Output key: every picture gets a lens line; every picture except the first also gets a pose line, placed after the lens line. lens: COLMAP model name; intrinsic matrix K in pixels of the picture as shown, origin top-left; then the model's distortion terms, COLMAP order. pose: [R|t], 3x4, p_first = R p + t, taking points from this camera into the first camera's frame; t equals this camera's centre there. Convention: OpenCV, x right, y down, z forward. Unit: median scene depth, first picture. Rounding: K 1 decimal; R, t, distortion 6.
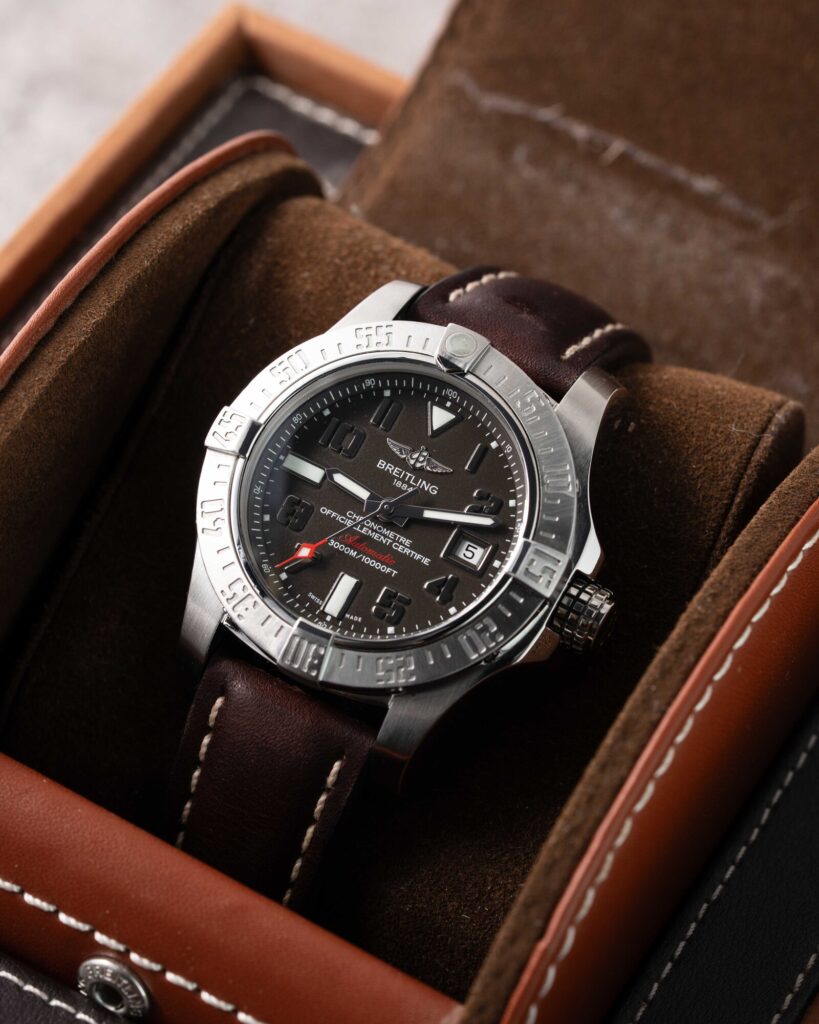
lens RADIAL K [[4184.2, 0, 409.5], [0, 4184.2, 512.0], [0, 0, 1]] dist [0.122290, -4.630073]
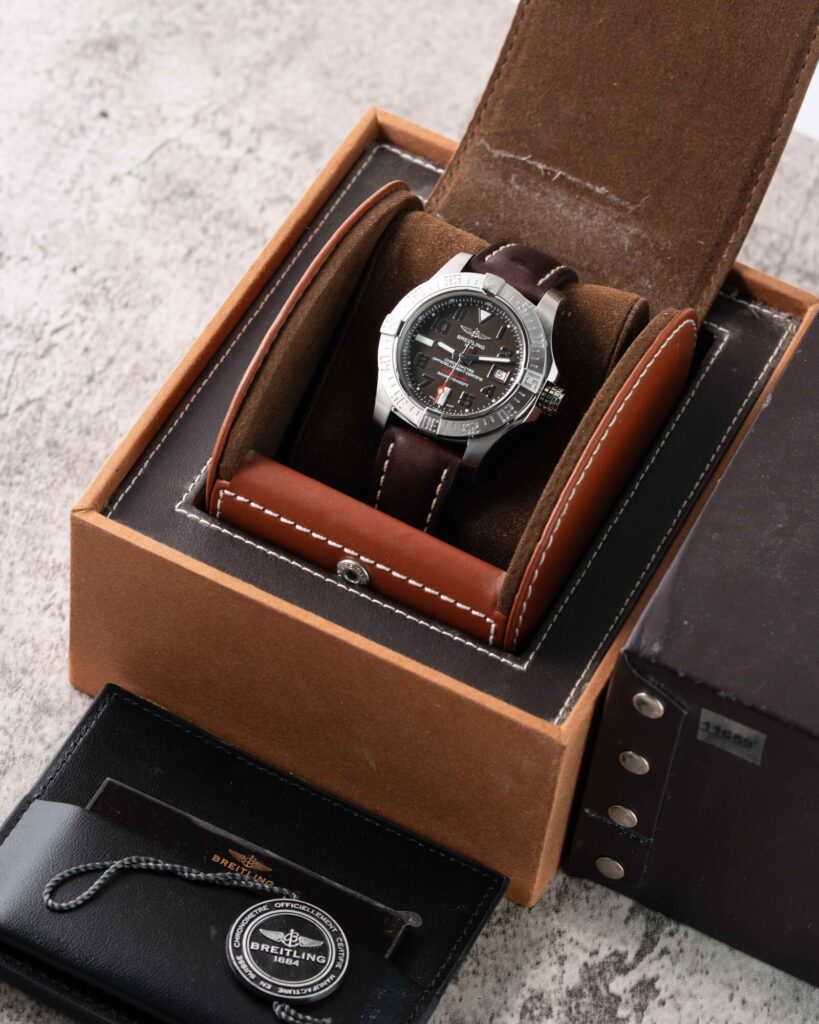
lens RADIAL K [[3638.8, 0, 409.5], [0, 3638.8, 512.0], [0, 0, 1]] dist [-0.082639, -0.618174]
pose [[0.999030, -0.043986, -0.002049, -0.033577], [0.044023, 0.996673, 0.068587, -0.053154], [-0.000975, -0.068611, 0.997643, -0.962166]]
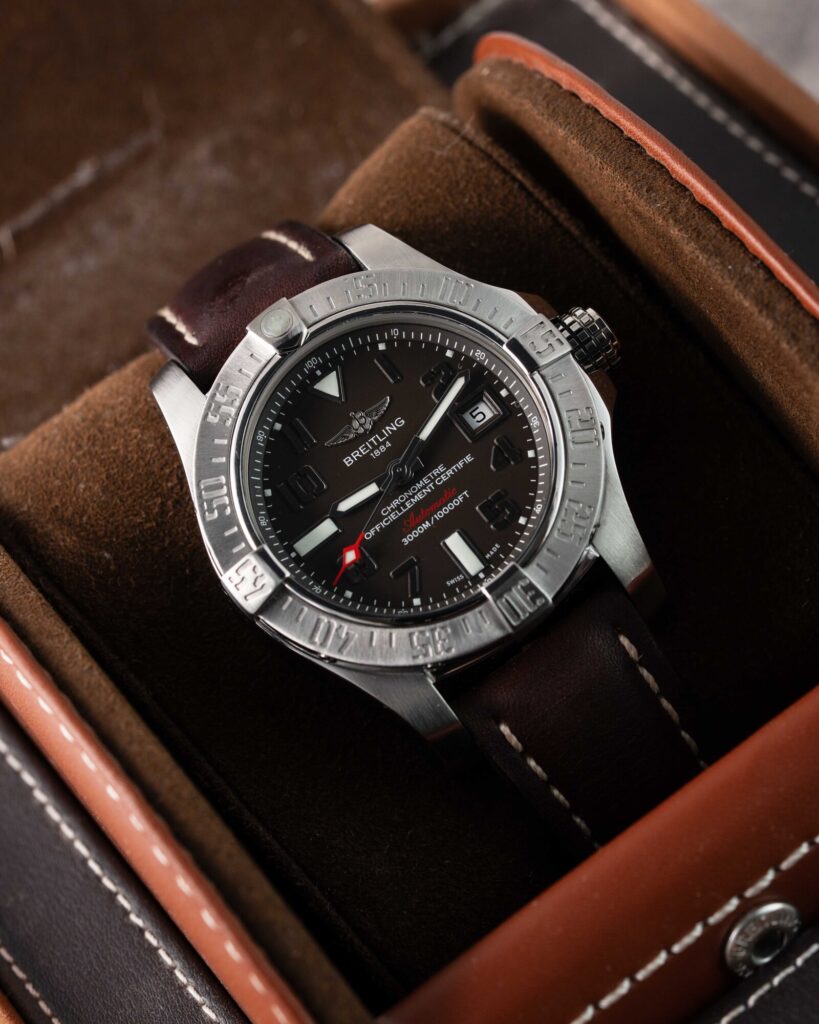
lens RADIAL K [[4184.2, 0, 409.5], [0, 4184.2, 512.0], [0, 0, 1]] dist [0.122290, -4.630073]
pose [[0.400426, -0.853589, 0.333235, -0.322620], [0.878370, 0.461143, 0.125749, -0.111833], [-0.261007, 0.242351, 0.934420, 0.129052]]
